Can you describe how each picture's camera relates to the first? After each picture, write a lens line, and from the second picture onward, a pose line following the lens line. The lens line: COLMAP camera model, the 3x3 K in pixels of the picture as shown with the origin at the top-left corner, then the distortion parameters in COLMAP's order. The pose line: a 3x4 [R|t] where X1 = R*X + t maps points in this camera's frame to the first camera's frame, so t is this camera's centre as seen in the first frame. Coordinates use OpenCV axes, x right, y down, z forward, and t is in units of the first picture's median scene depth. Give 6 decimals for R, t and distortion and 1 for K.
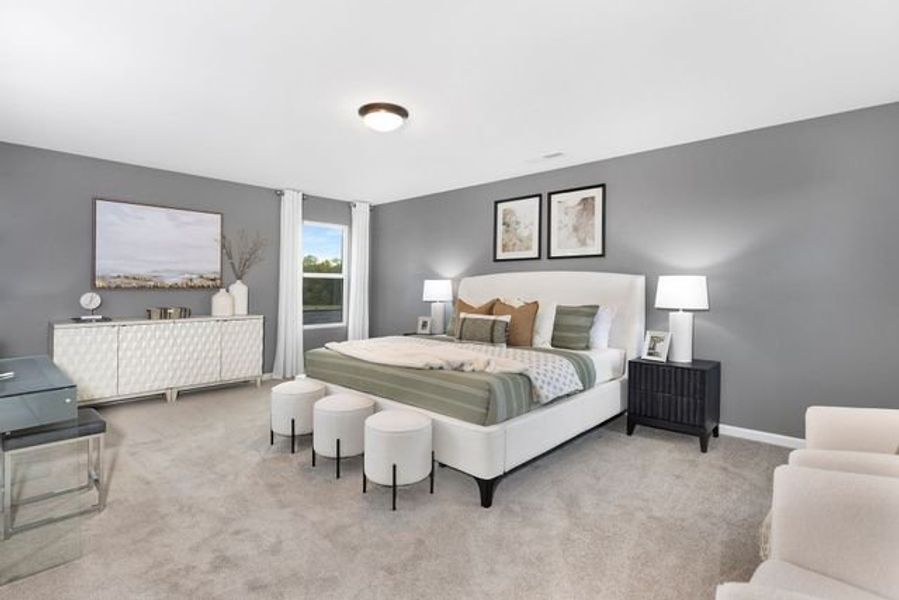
lens RADIAL K [[438.0, 0, 452.1], [0, 438.0, 298.1], [0, 0, 1]] dist [0.001820, 0.000262]
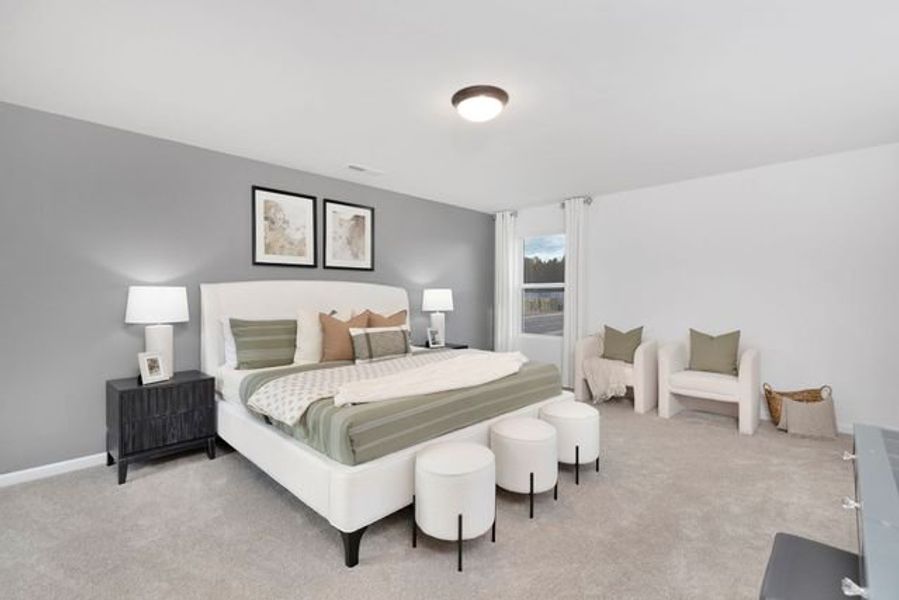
lens RADIAL K [[410.5, 0, 445.3], [0, 410.5, 298.4], [0, 0, 1]] dist [-0.000664, -0.000282]
pose [[0.027918, -0.002068, 0.999608, -0.731042], [0.039541, 0.999217, 0.000963, -0.015463], [-0.998828, 0.039498, 0.027978, 0.786241]]
